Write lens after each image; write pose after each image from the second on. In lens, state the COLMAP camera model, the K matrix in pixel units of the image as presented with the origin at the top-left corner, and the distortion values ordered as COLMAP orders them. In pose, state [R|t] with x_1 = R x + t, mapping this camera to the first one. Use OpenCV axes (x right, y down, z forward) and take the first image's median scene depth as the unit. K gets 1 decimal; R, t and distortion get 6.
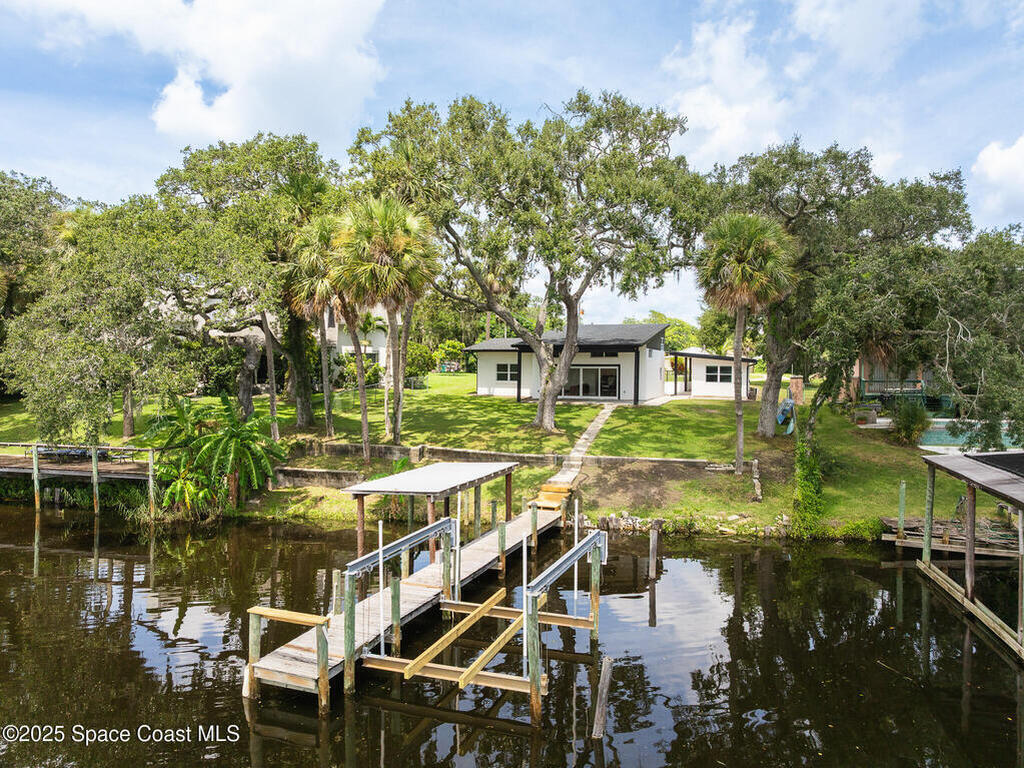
lens RADIAL K [[720.8, 0, 517.7], [0, 720.8, 384.1], [0, 0, 1]] dist [-0.033558, -0.004712]
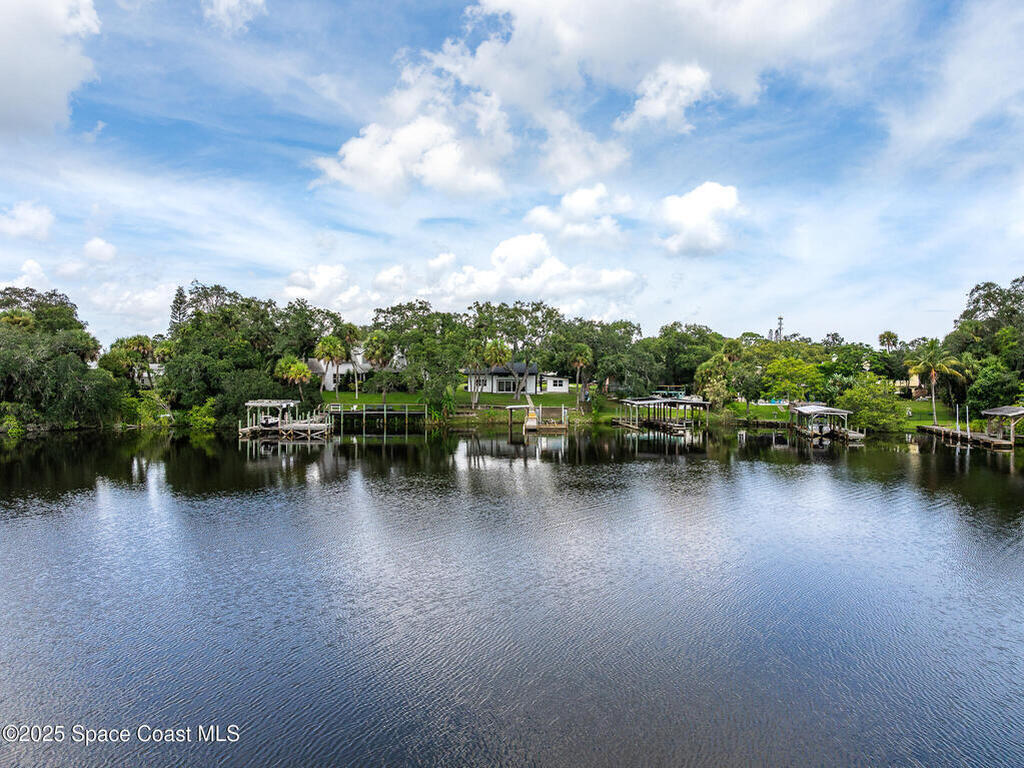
lens RADIAL K [[720.8, 0, 517.7], [0, 720.8, 384.1], [0, 0, 1]] dist [-0.033558, -0.004712]
pose [[0.931172, 0.011292, 0.364406, -1.118311], [-0.008425, 0.999920, -0.009456, 0.021029], [-0.364484, 0.005735, 0.931192, -1.974237]]
